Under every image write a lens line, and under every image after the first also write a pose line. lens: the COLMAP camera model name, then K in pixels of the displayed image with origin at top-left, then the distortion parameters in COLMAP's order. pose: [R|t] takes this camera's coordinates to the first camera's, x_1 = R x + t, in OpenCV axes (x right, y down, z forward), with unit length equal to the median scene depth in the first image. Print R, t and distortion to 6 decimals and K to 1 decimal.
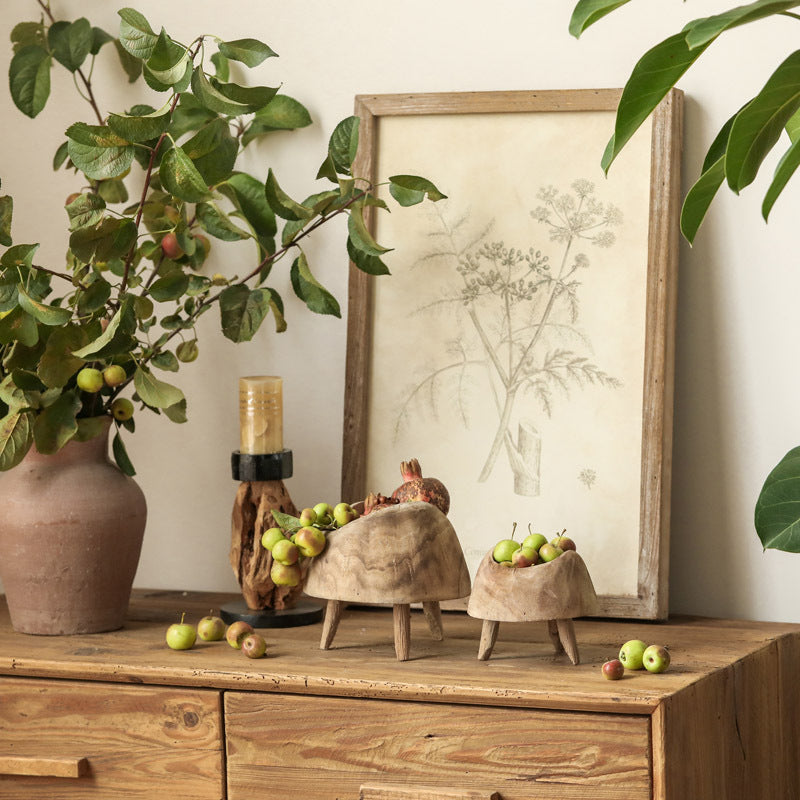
lens RADIAL K [[4124.8, 0, 400.0], [0, 4124.8, 400.0], [0, 0, 1]] dist [-0.122718, -6.431620]
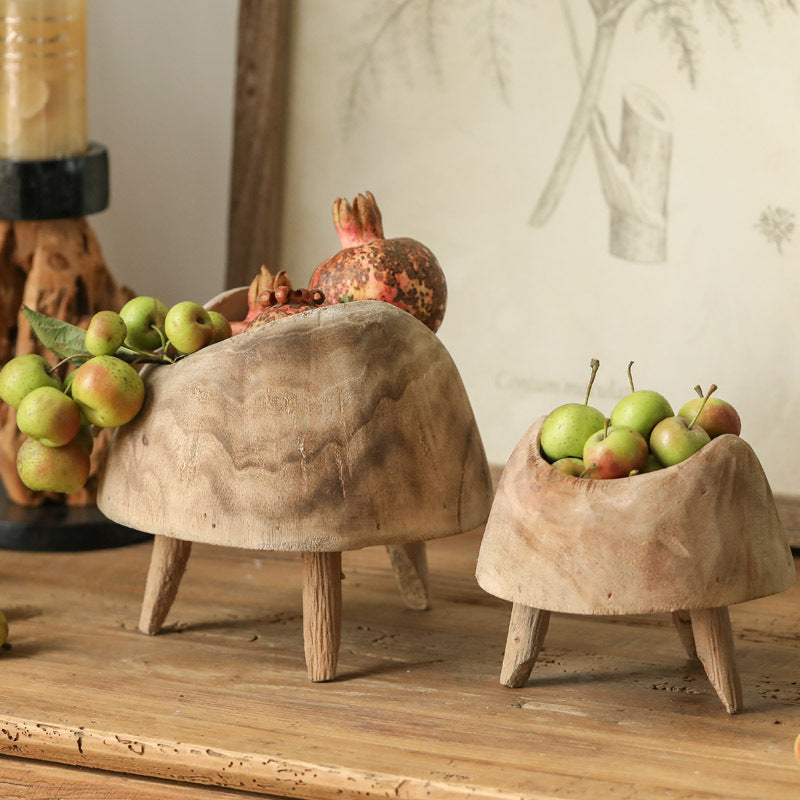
lens RADIAL K [[4124.8, 0, 400.0], [0, 4124.8, 400.0], [0, 0, 1]] dist [-0.122718, -6.431620]
pose [[0.998578, 0.021536, -0.048762, 0.028482], [-0.015002, 0.991320, 0.130613, -0.020203], [0.051152, -0.129696, 0.990234, 0.585684]]
